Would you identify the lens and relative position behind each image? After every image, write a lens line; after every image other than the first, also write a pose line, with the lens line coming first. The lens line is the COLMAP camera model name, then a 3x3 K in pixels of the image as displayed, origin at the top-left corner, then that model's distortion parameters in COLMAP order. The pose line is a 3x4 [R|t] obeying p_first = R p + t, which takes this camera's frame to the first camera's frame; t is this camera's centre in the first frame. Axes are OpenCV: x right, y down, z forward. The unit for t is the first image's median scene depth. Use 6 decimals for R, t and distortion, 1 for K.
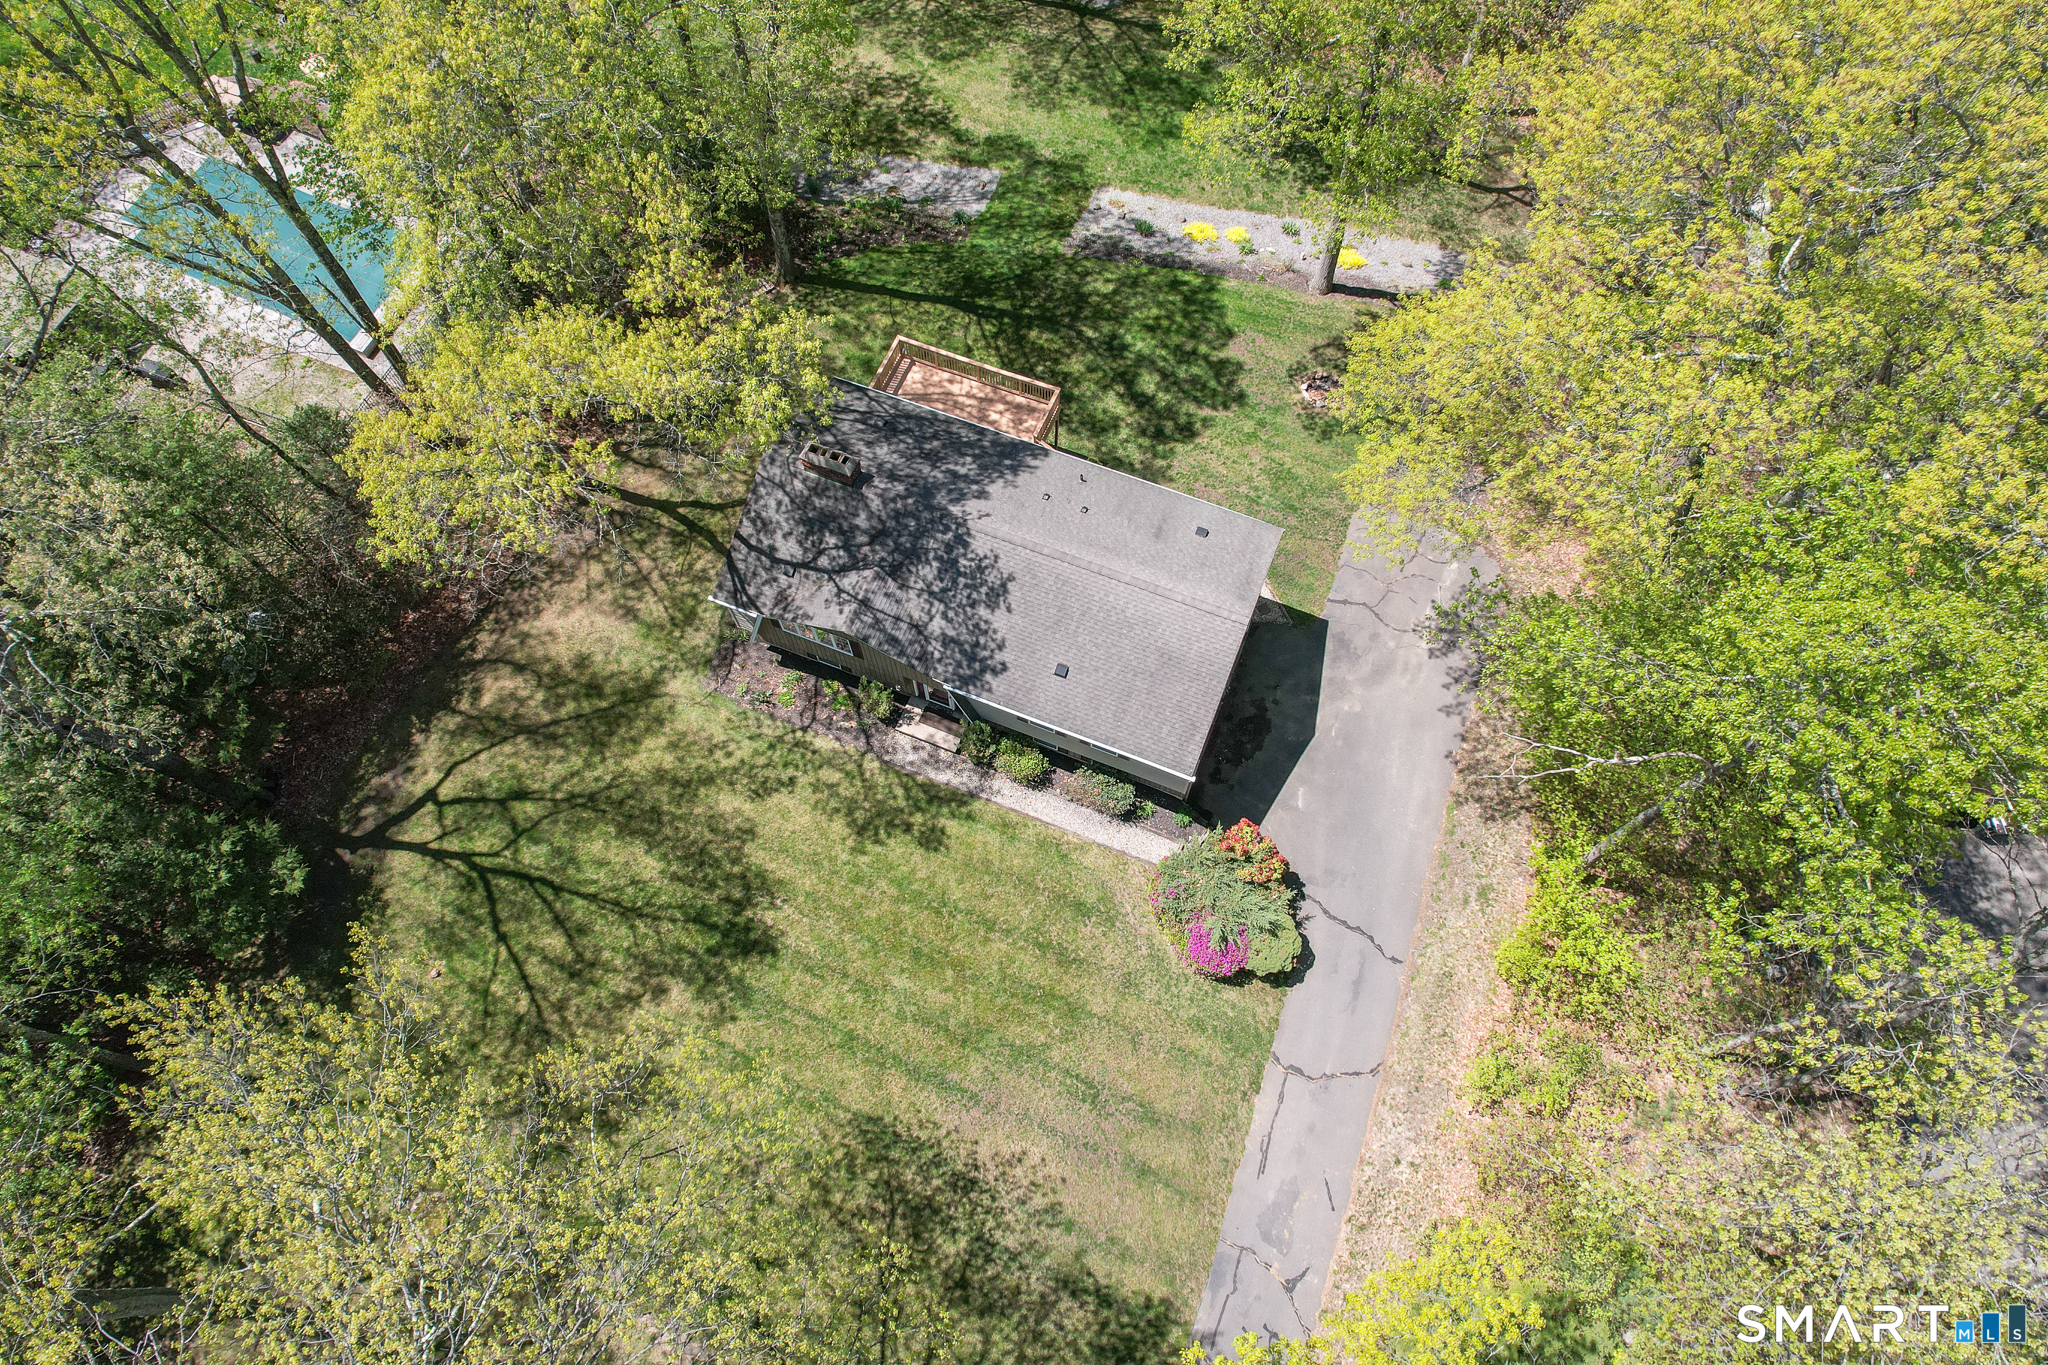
lens RADIAL K [[1283.0, 0, 1034.3], [0, 1283.0, 676.4], [0, 0, 1]] dist [-0.063761, 0.052430]
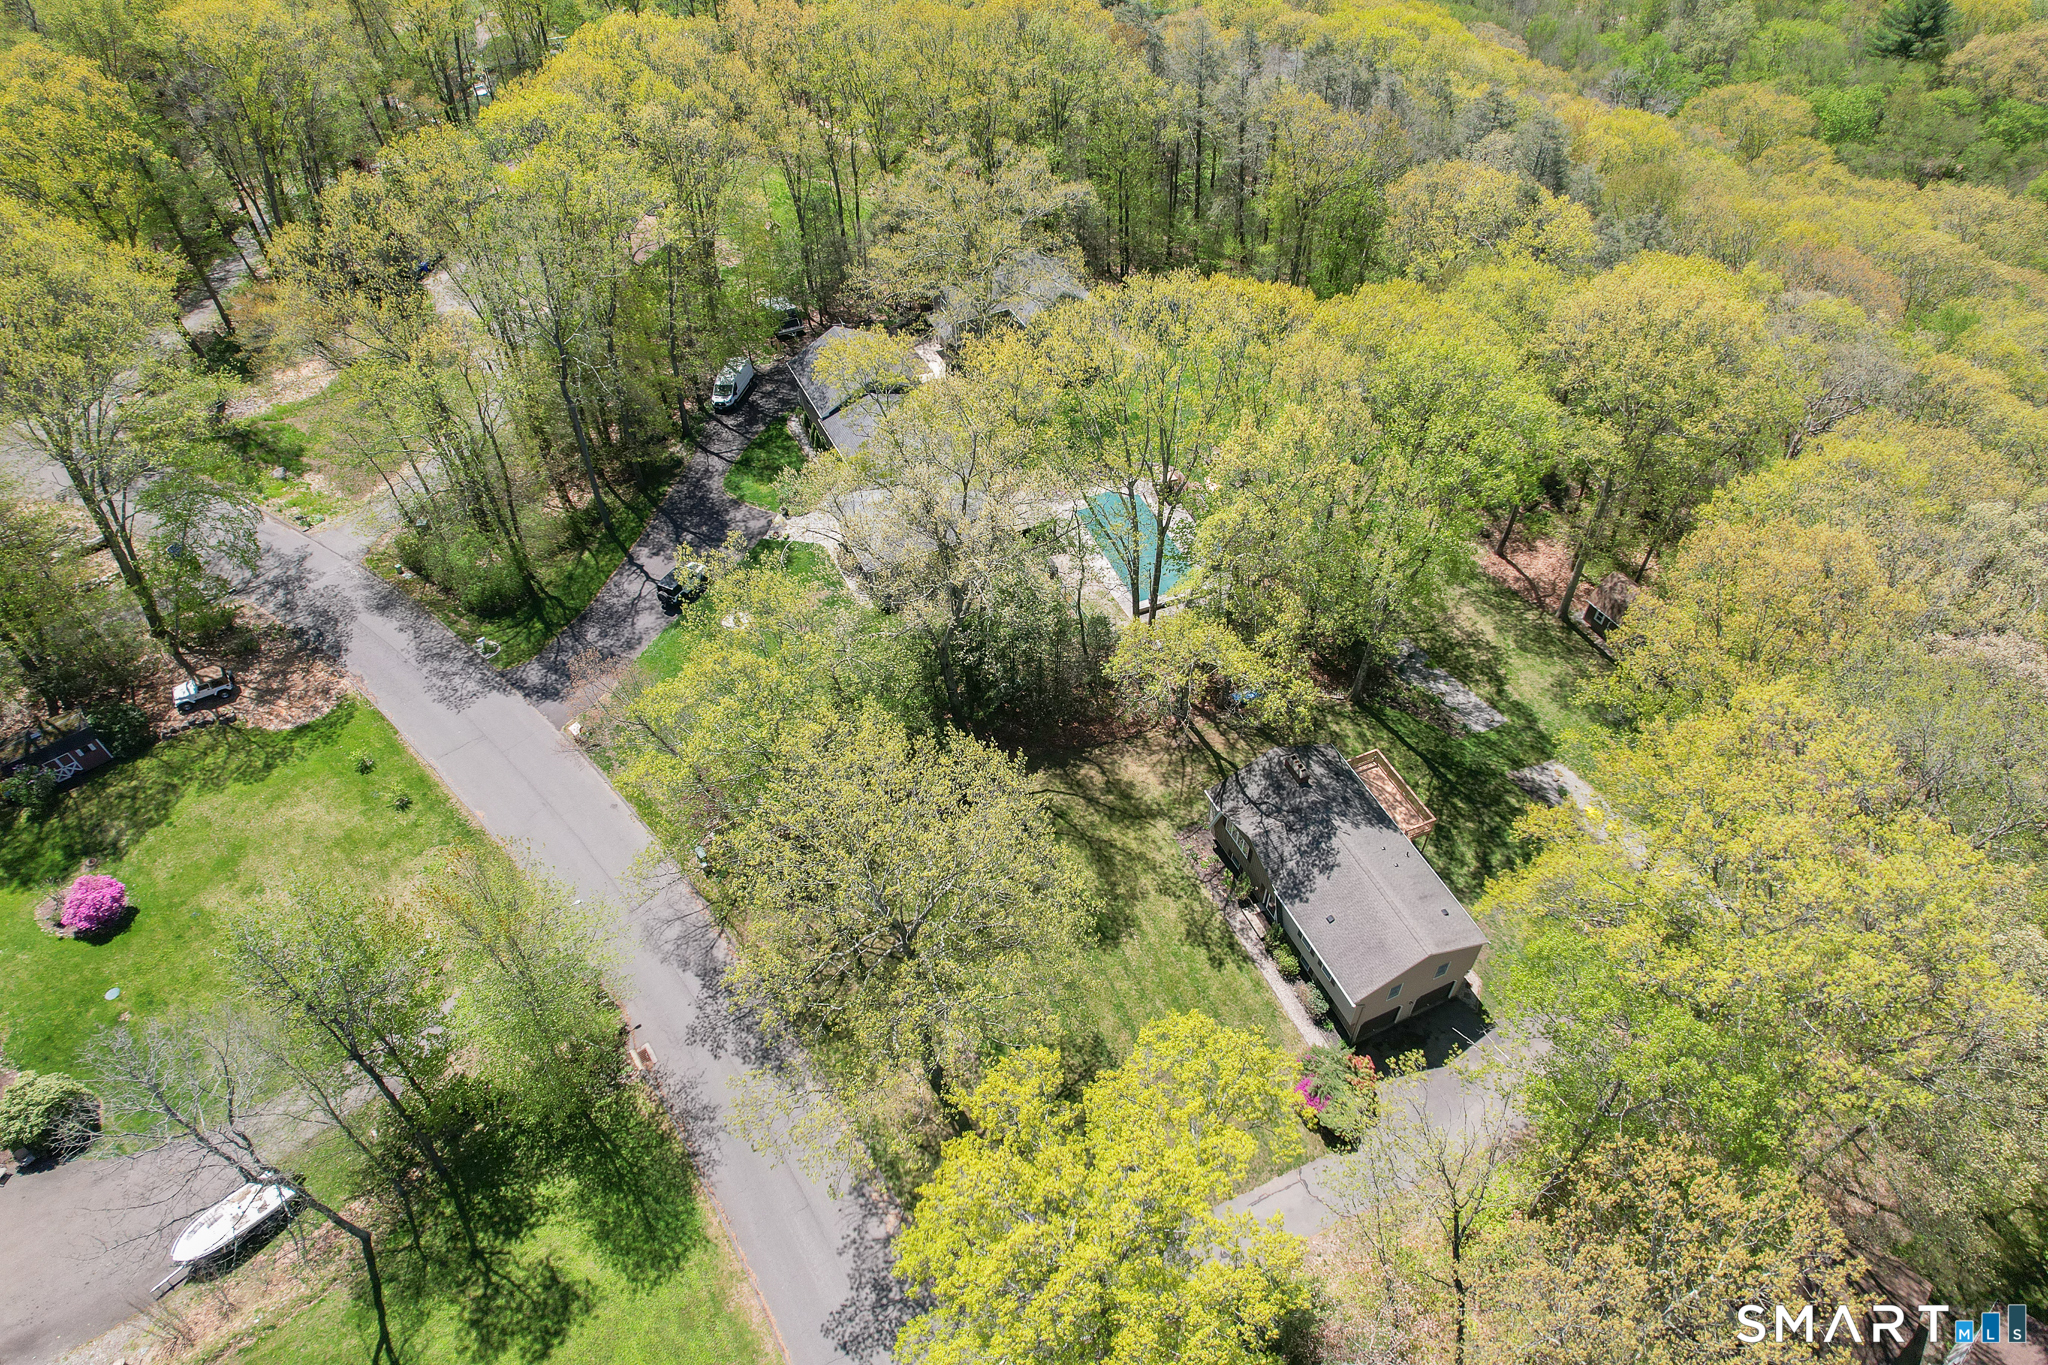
lens RADIAL K [[1283.0, 0, 1034.3], [0, 1283.0, 676.4], [0, 0, 1]] dist [-0.063761, 0.052430]
pose [[0.721887, 0.496872, -0.481662, 0.388764], [-0.633893, 0.754001, -0.172231, 0.292507], [0.277597, 0.429653, 0.859266, -0.769997]]
